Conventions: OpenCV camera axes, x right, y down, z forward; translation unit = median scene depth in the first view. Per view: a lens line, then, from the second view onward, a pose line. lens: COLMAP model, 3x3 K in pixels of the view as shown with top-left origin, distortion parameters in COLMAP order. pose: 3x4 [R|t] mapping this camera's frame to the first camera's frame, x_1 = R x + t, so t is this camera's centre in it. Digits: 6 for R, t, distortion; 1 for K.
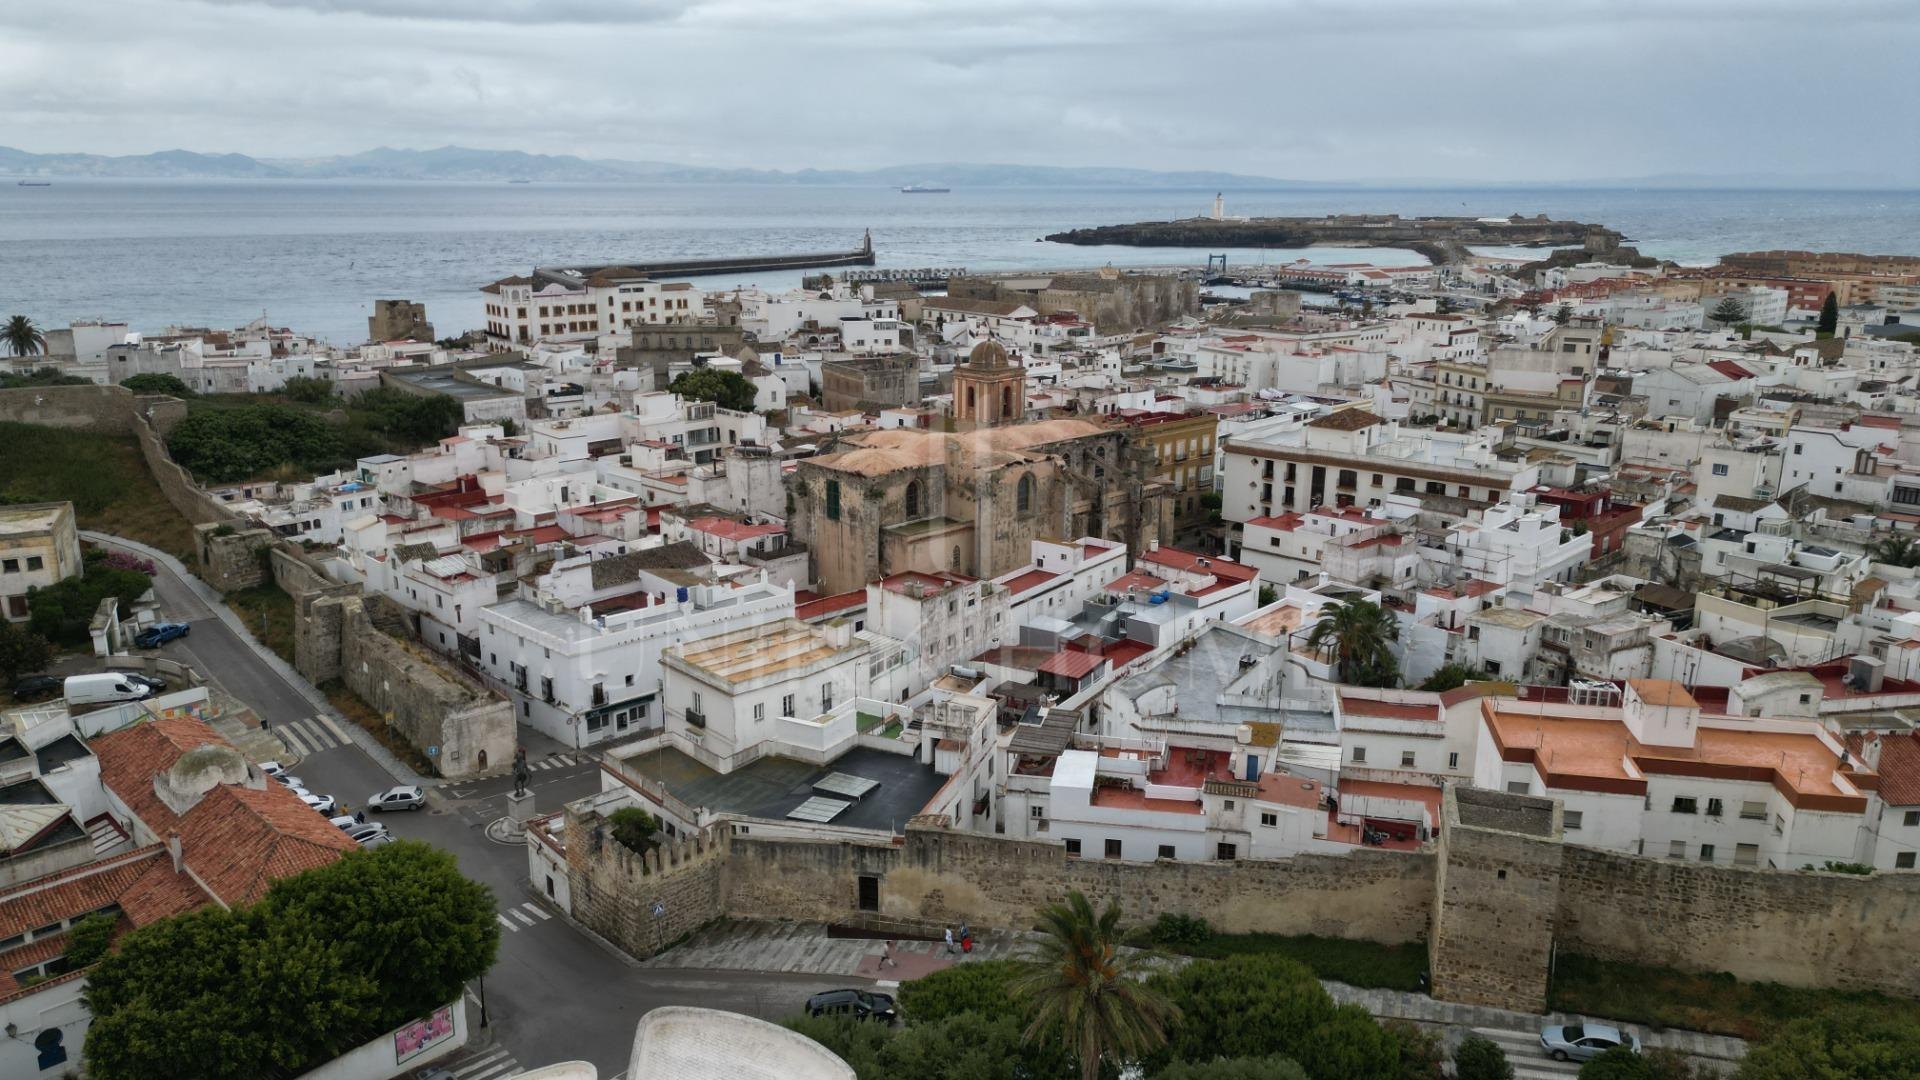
lens RADIAL K [[1338.6, 0, 956.6], [0, 1338.6, 538.7], [0, 0, 1]] dist [0.091039, -0.096990]
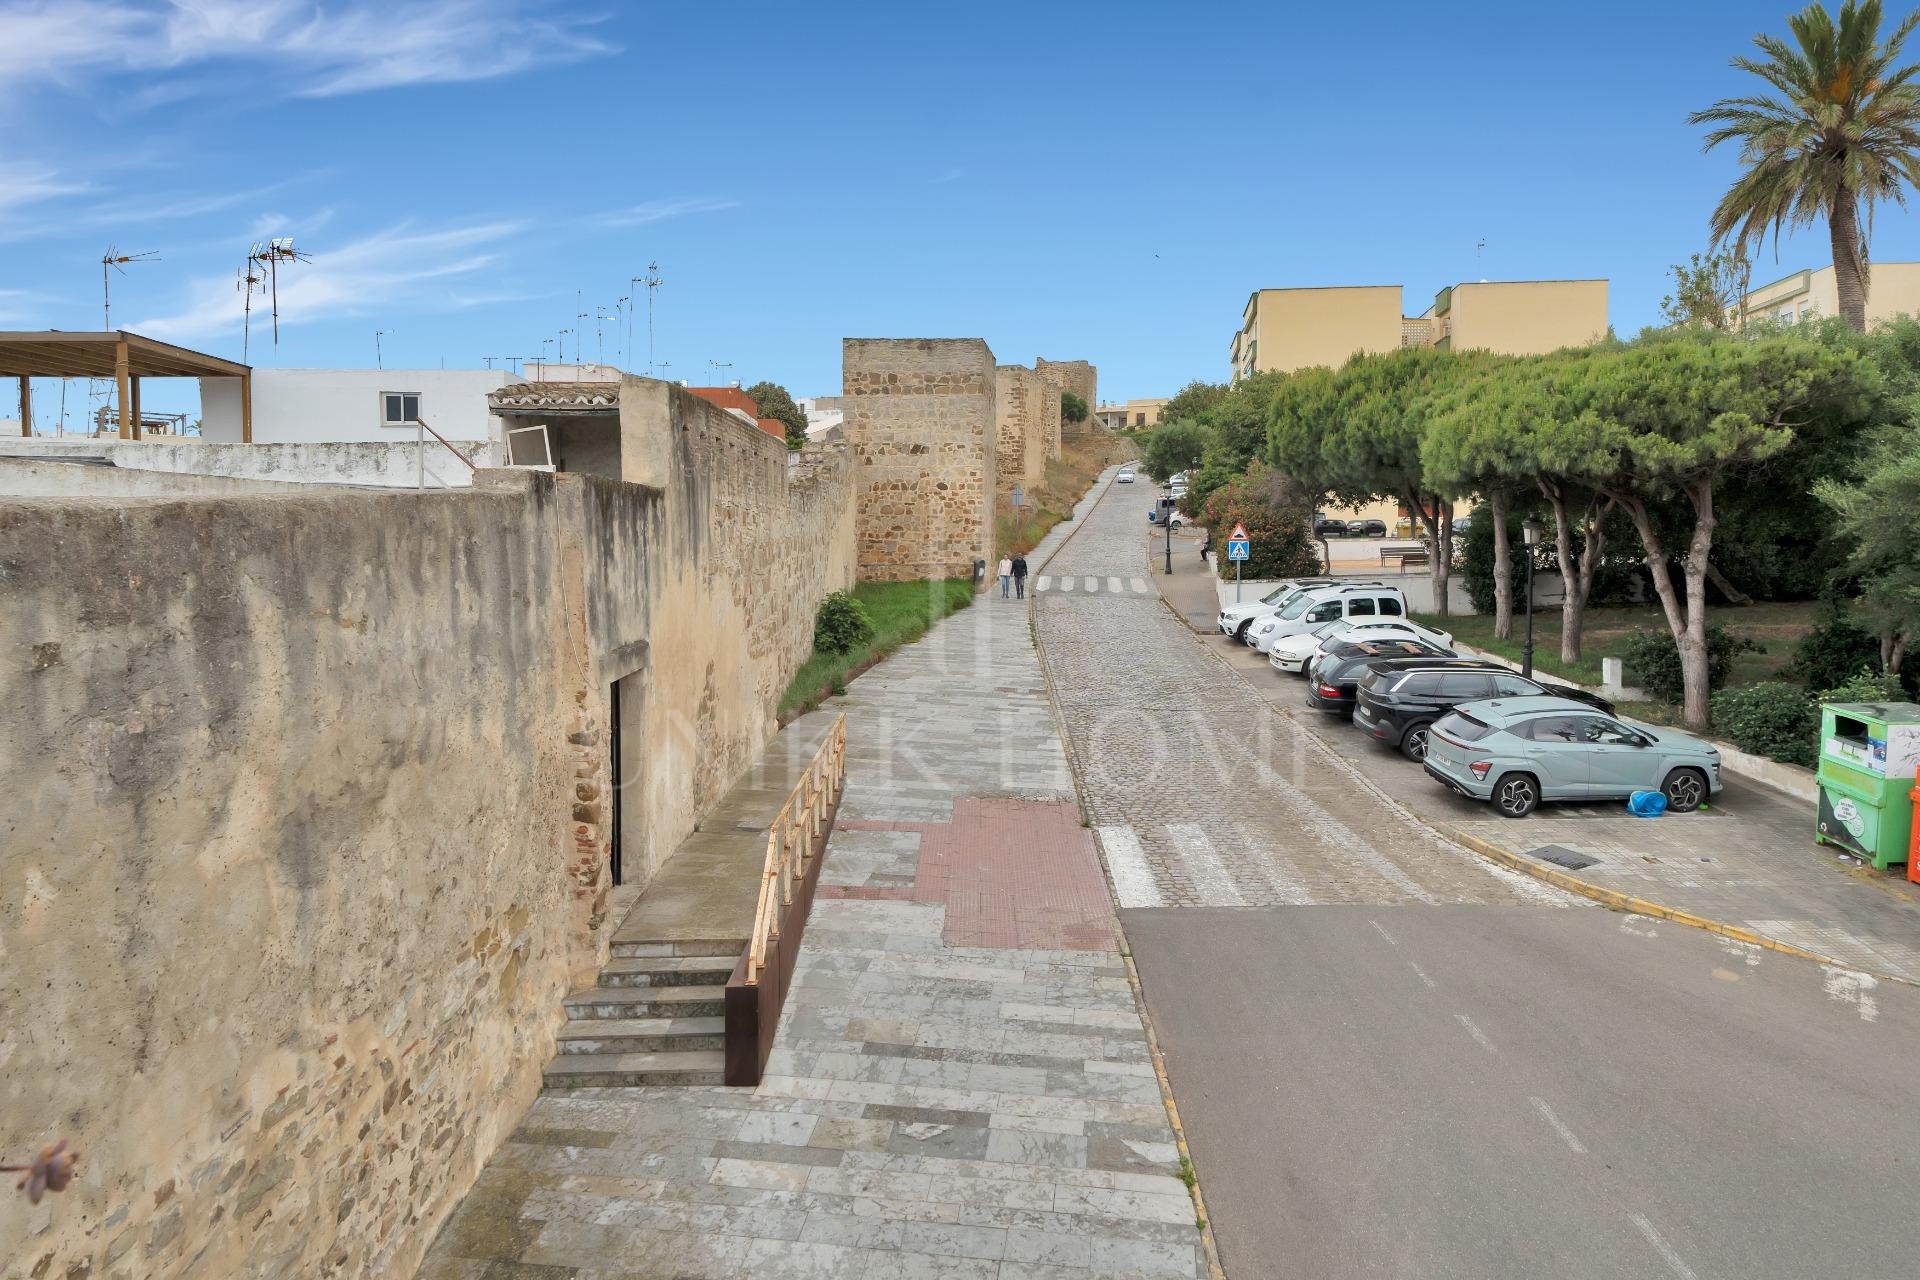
lens RADIAL K [[1167.2, 0, 1037.5], [0, 1167.2, 539.4], [0, 0, 1]] dist [-0.000592, 0.000268]
pose [[-0.252955, -0.014049, 0.967376, -0.123761], [0.244991, 0.966375, 0.078096, 0.133231], [-0.935945, 0.256754, -0.241008, 0.554496]]
